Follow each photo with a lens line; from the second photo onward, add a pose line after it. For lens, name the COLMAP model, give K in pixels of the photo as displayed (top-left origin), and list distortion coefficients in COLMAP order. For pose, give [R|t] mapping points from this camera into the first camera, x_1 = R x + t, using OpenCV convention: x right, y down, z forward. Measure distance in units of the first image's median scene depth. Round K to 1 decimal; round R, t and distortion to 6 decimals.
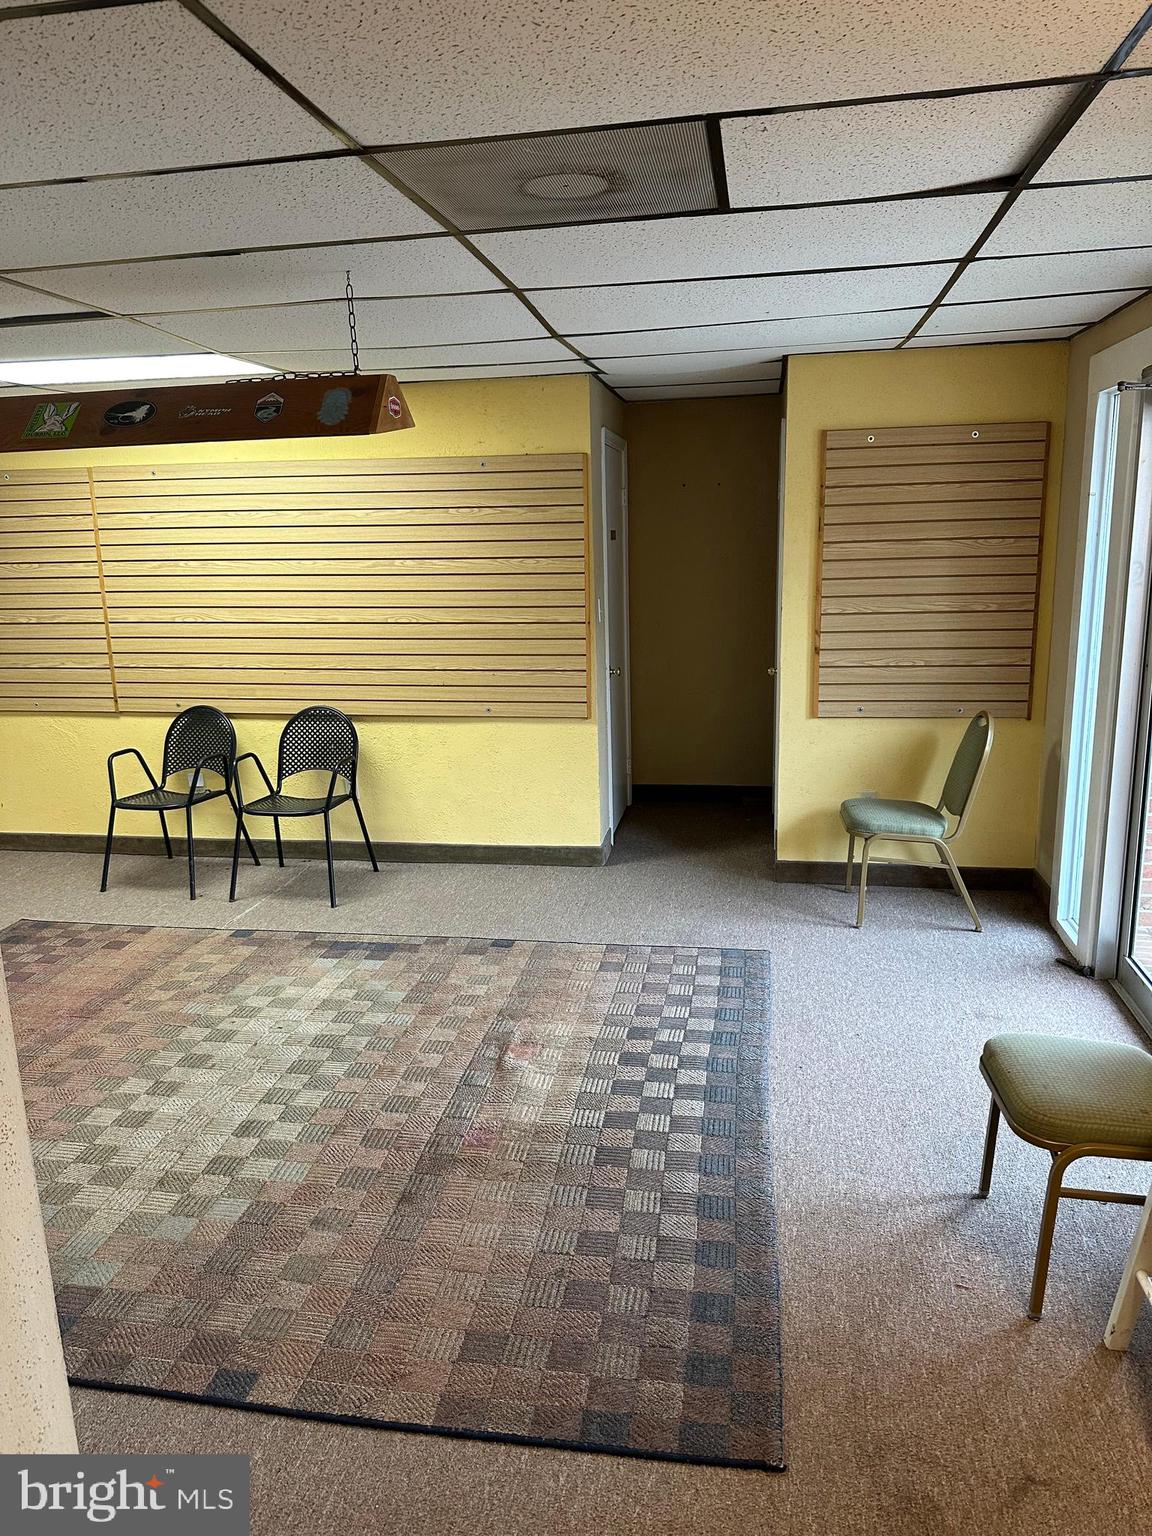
lens RADIAL K [[1059.3, 0, 570.5], [0, 1059.3, 758.6], [0, 0, 1]] dist [0.125012, -0.212690]
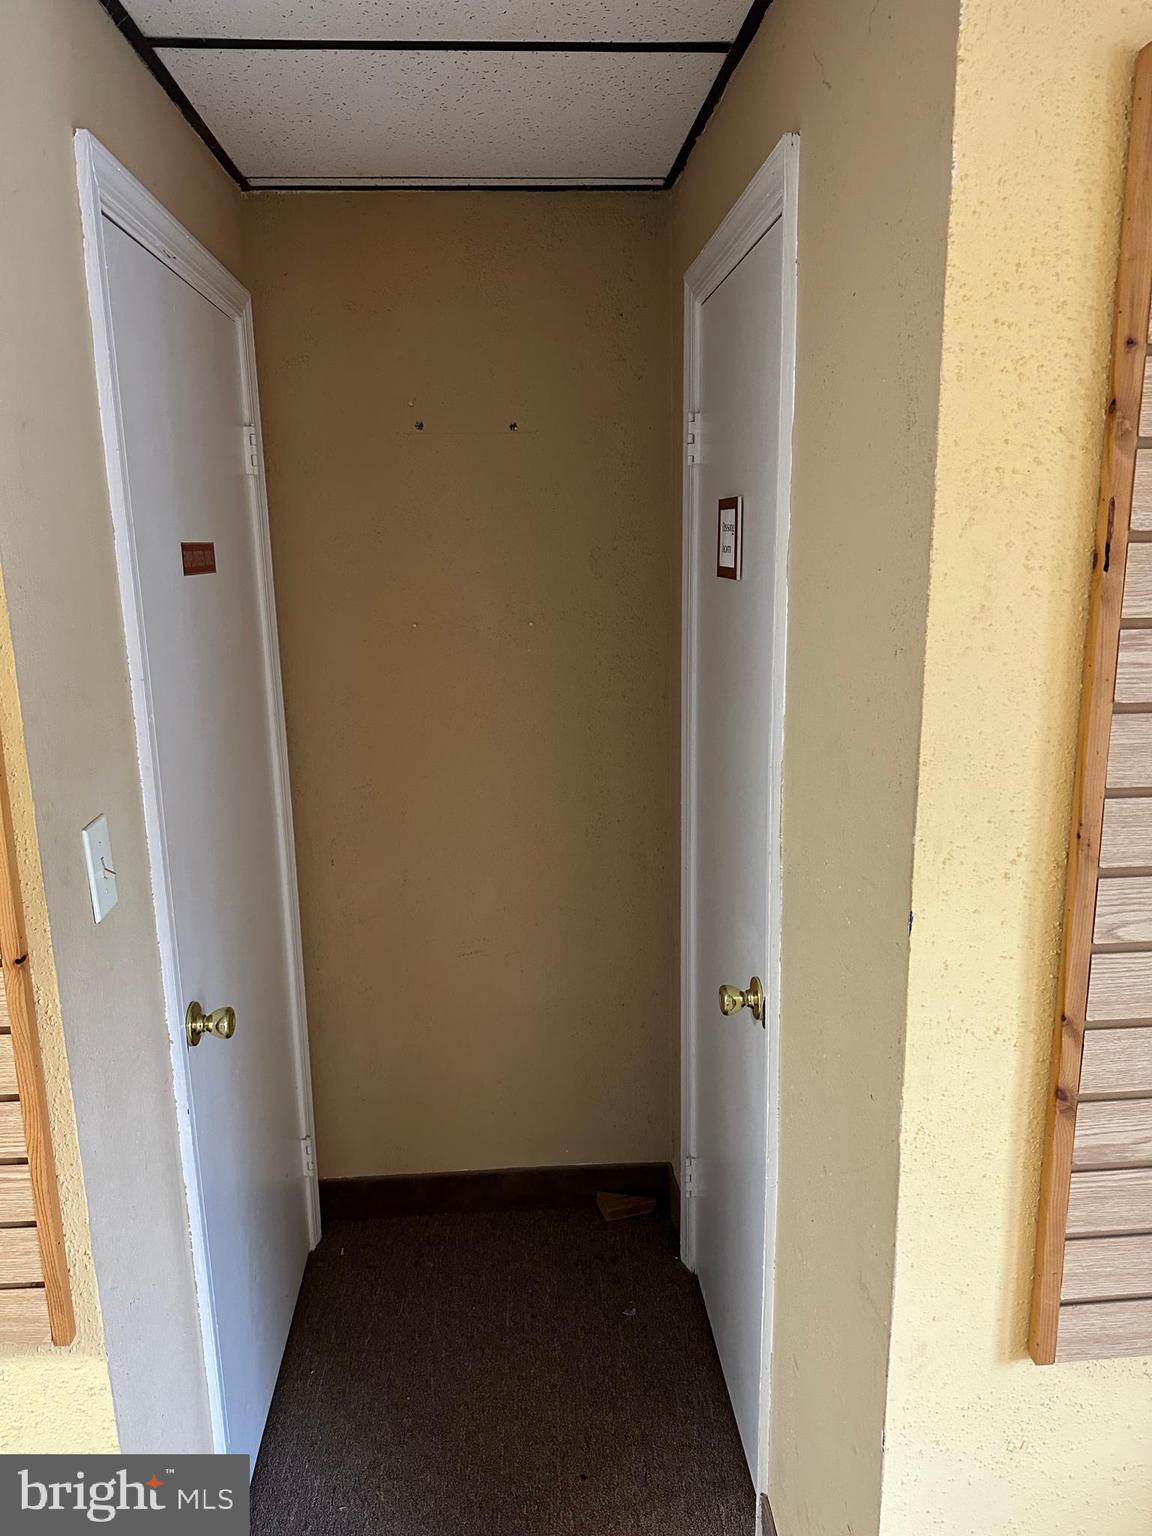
lens RADIAL K [[1059.3, 0, 570.5], [0, 1059.3, 758.6], [0, 0, 1]] dist [0.125012, -0.212690]
pose [[0.970447, -0.043058, 0.237440, 0.076004], [0.044646, 0.999002, -0.001311, -0.162573], [-0.237147, 0.011872, 0.971401, 0.745380]]
